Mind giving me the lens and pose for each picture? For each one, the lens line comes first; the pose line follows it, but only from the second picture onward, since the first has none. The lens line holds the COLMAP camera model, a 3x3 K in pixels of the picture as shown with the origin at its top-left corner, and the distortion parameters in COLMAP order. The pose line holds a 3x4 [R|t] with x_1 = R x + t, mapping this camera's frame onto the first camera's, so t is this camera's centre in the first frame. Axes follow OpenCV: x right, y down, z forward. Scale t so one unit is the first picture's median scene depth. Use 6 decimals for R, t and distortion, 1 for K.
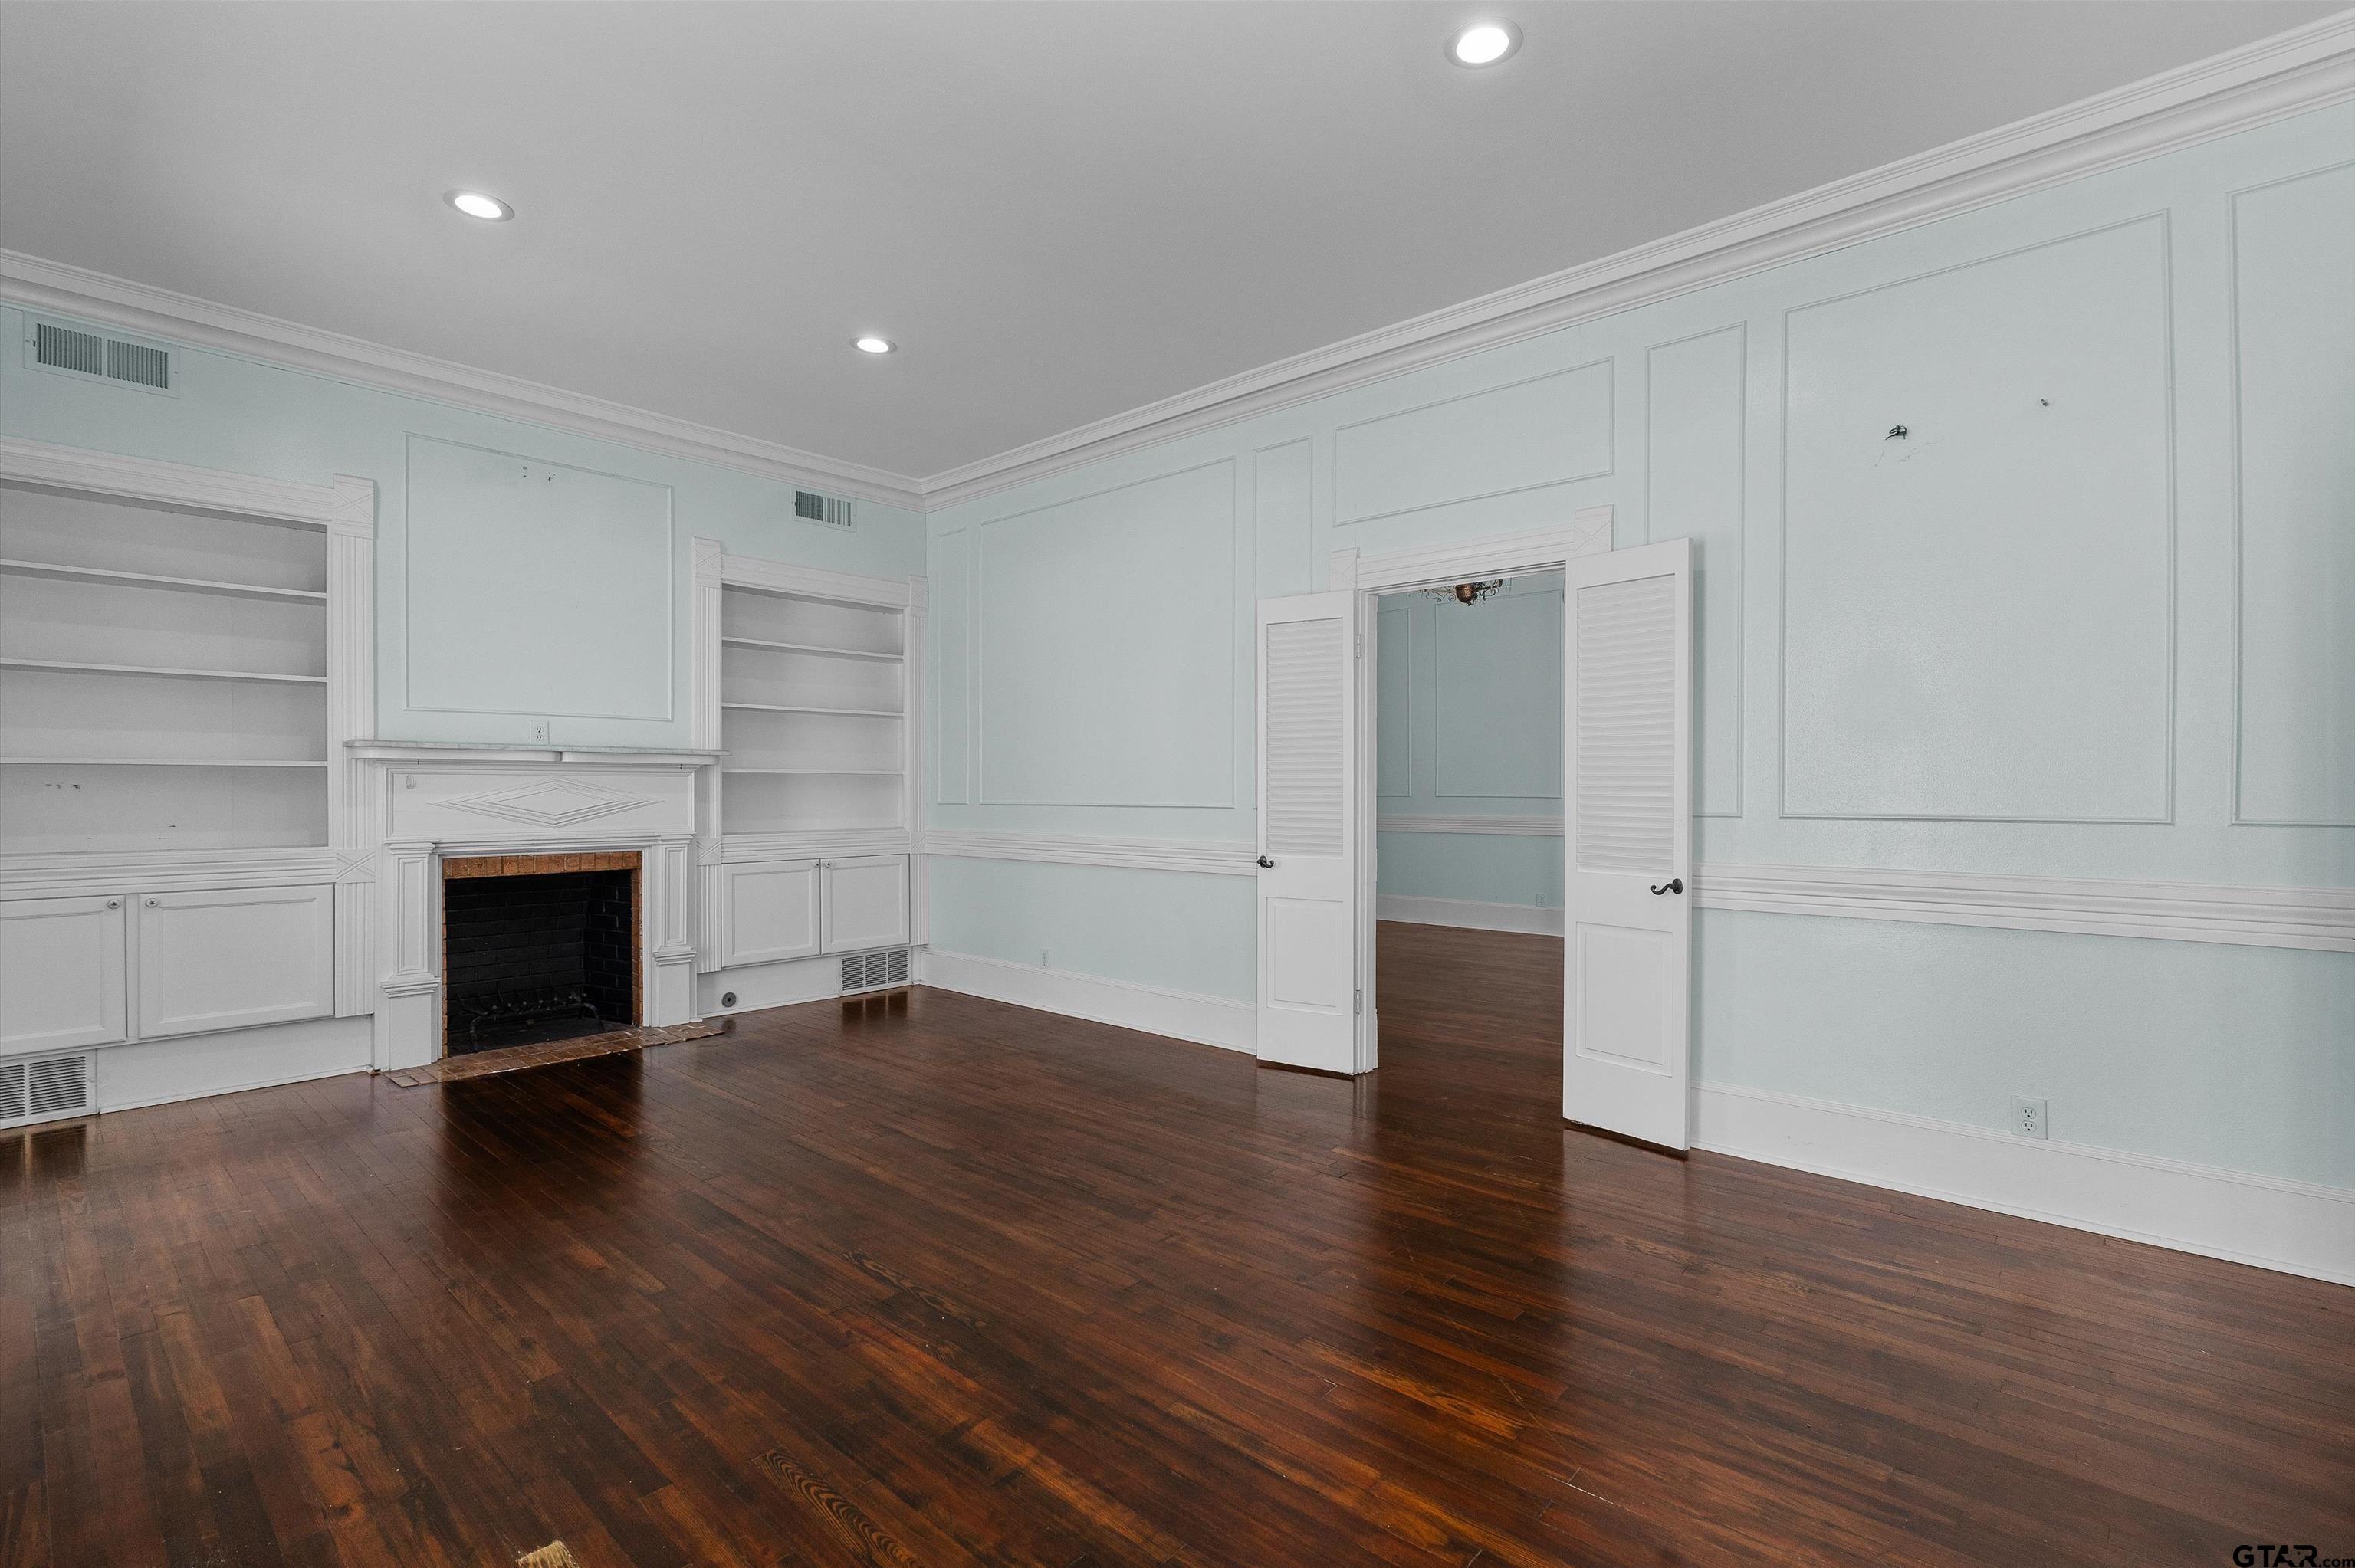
lens RADIAL K [[1056.1, 0, 1187.9], [0, 1056.1, 777.3], [0, 0, 1]] dist [-0.005771, 0.006471]
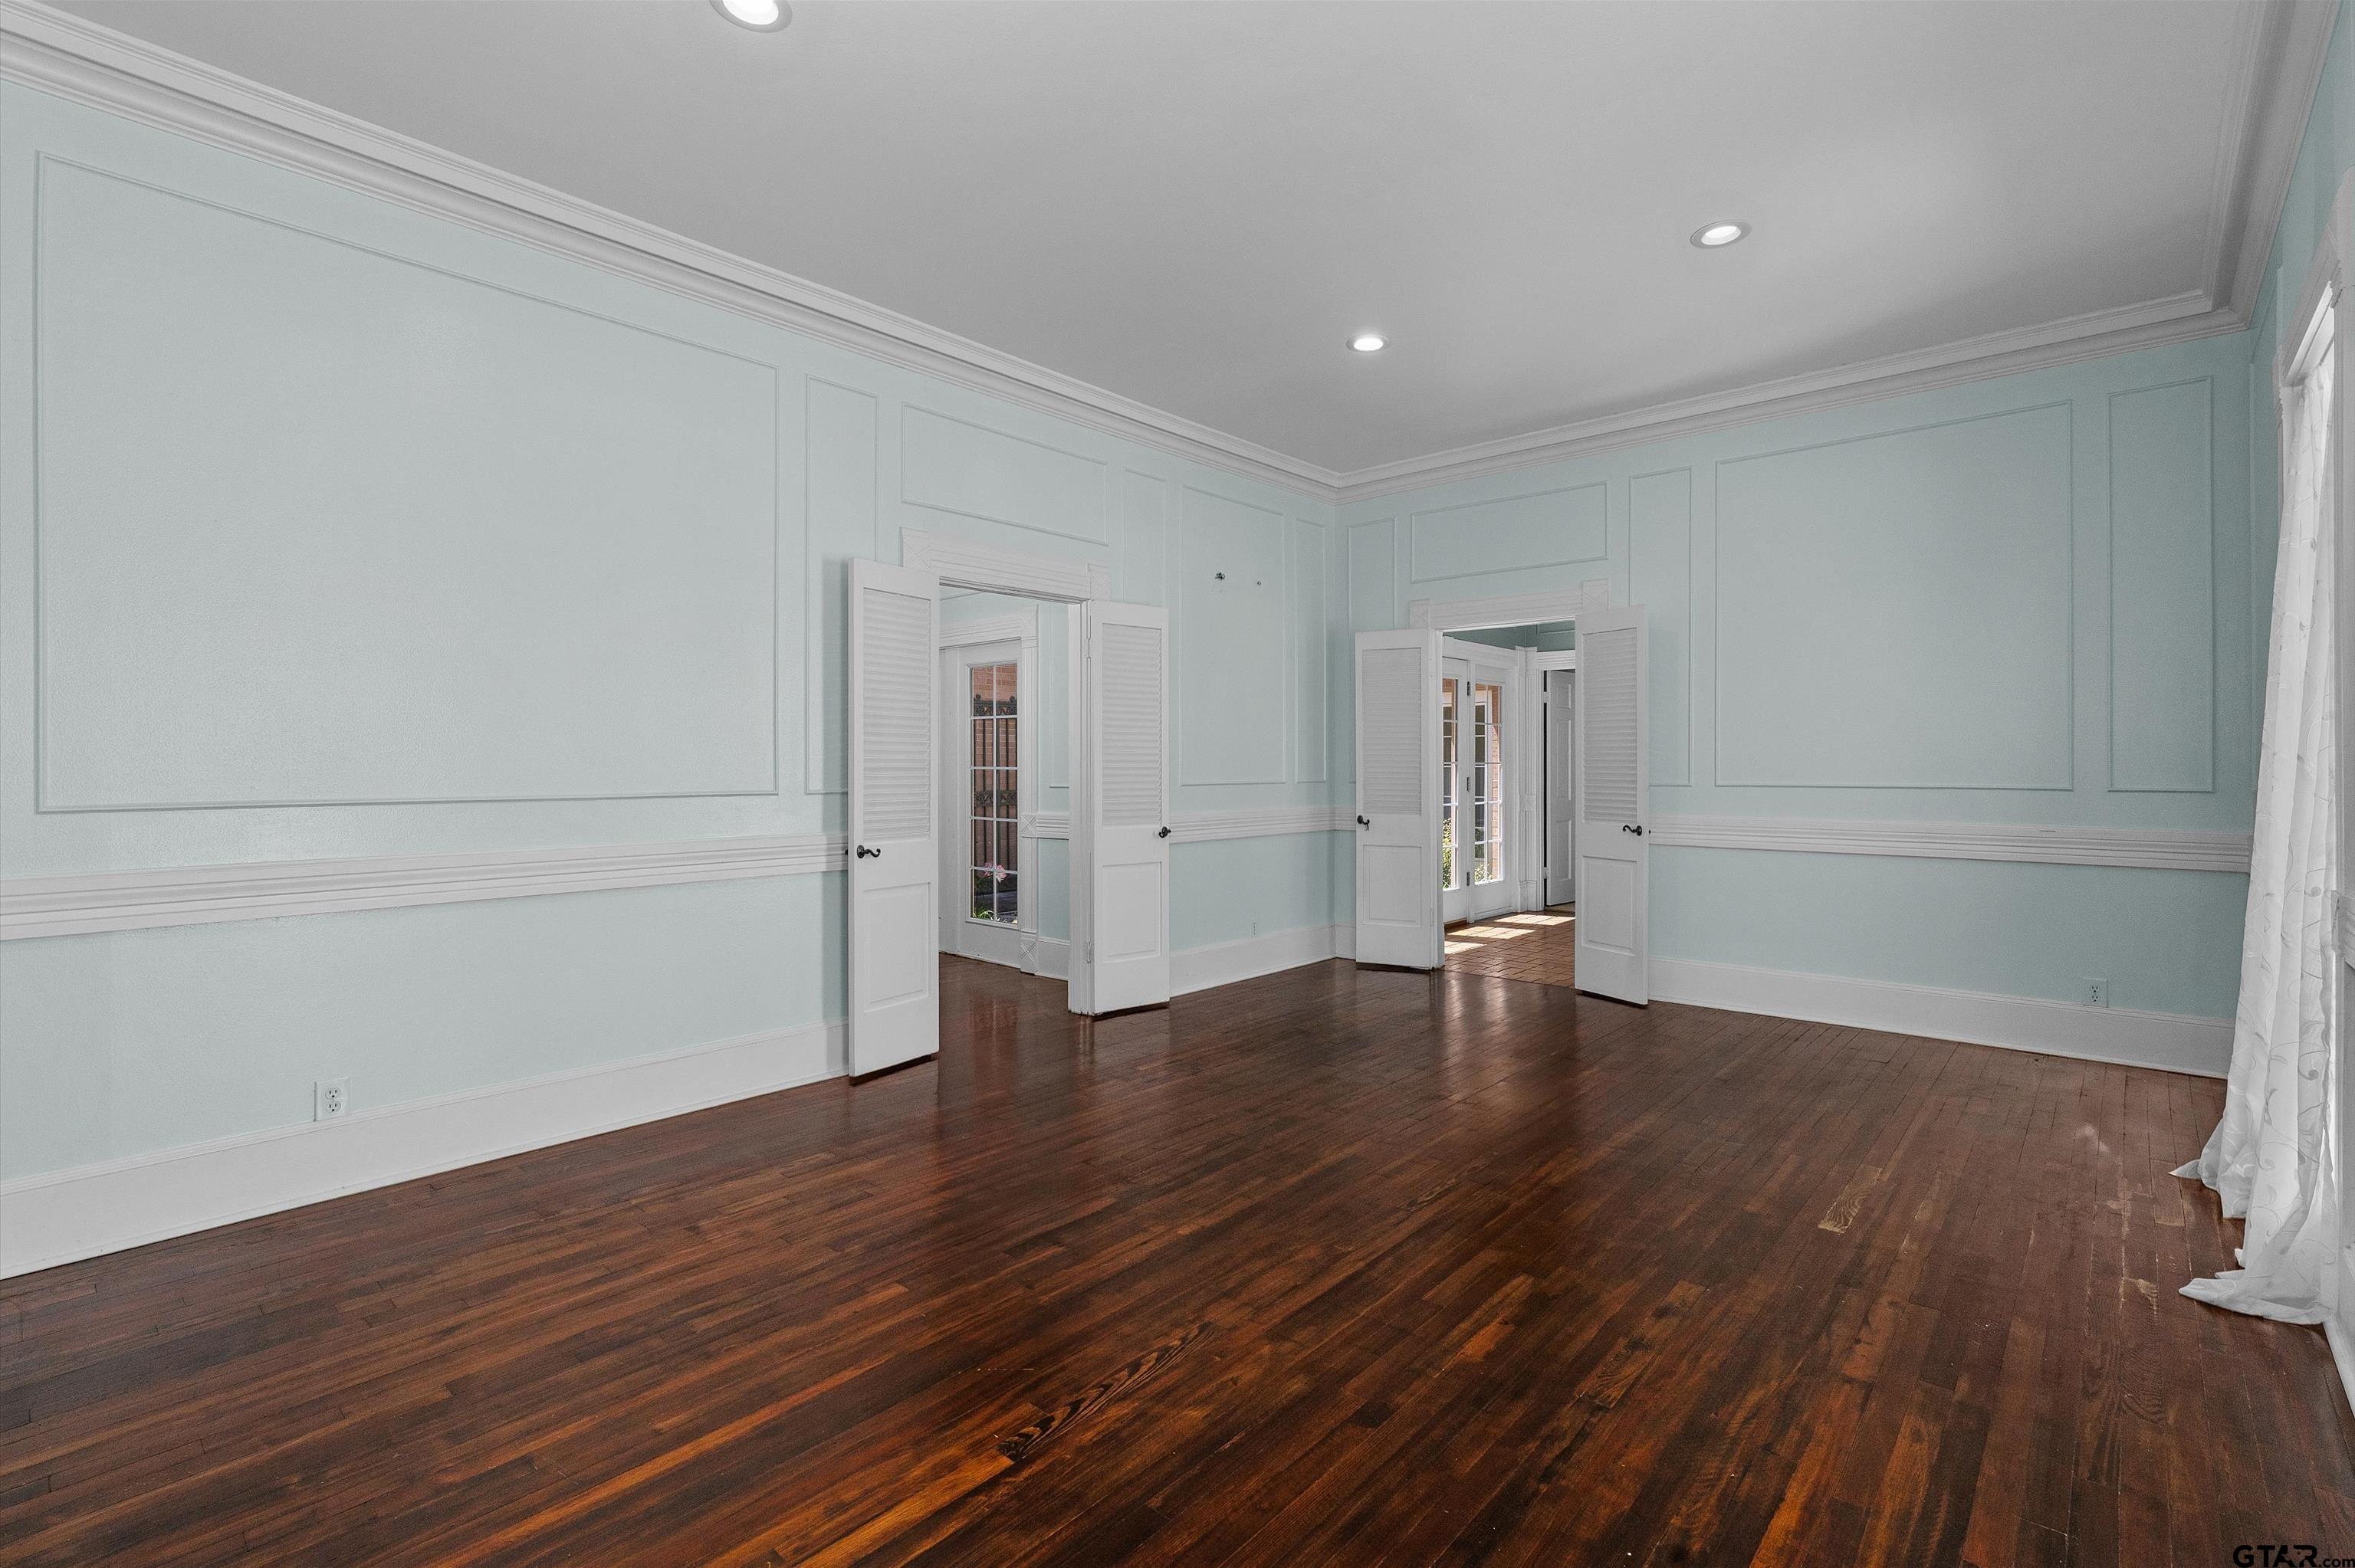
lens RADIAL K [[1056.1, 0, 1187.9], [0, 1056.1, 777.3], [0, 0, 1]] dist [-0.005771, 0.006471]
pose [[0.001596, -0.008148, 0.999966, -1.096653], [-0.007502, 0.999939, 0.008159, 0.009689], [-0.999971, -0.007515, 0.001535, 0.974929]]
